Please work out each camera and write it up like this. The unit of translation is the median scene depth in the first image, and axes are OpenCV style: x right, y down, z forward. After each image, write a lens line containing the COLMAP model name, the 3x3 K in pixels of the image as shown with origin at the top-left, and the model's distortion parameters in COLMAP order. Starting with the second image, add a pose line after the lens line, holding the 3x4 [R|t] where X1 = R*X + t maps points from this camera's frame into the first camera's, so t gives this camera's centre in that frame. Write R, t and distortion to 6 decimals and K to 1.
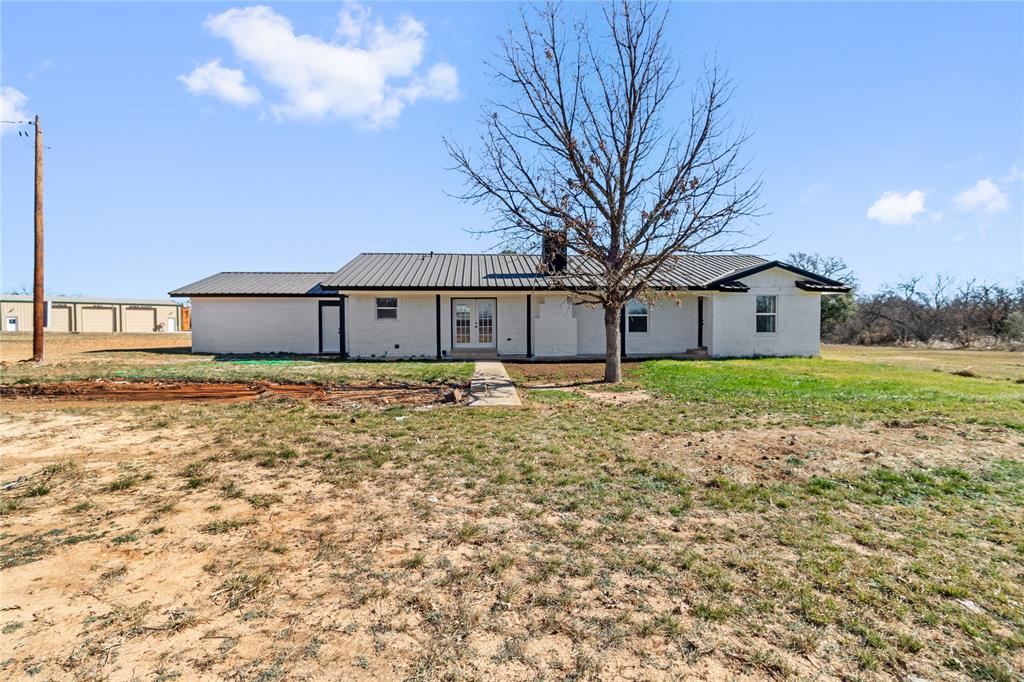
lens RADIAL K [[462.7, 0, 512.0], [0, 462.7, 334.4], [0, 0, 1]] dist [-0.001936, 0.000129]
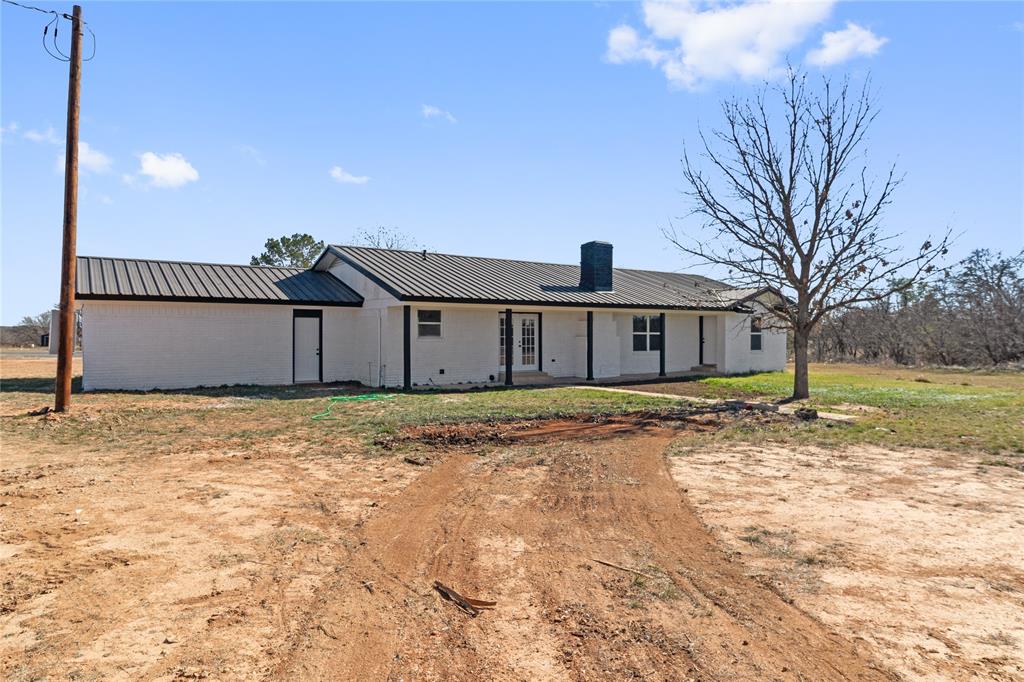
lens RADIAL K [[628.6, 0, 512.0], [0, 628.6, 341.0], [0, 0, 1]] dist [0.002106, 0.001133]
pose [[0.865891, 0.002219, 0.500228, -0.709268], [0.010622, 0.999683, -0.022820, 0.000197], [-0.500120, 0.025073, 0.865593, -0.008897]]
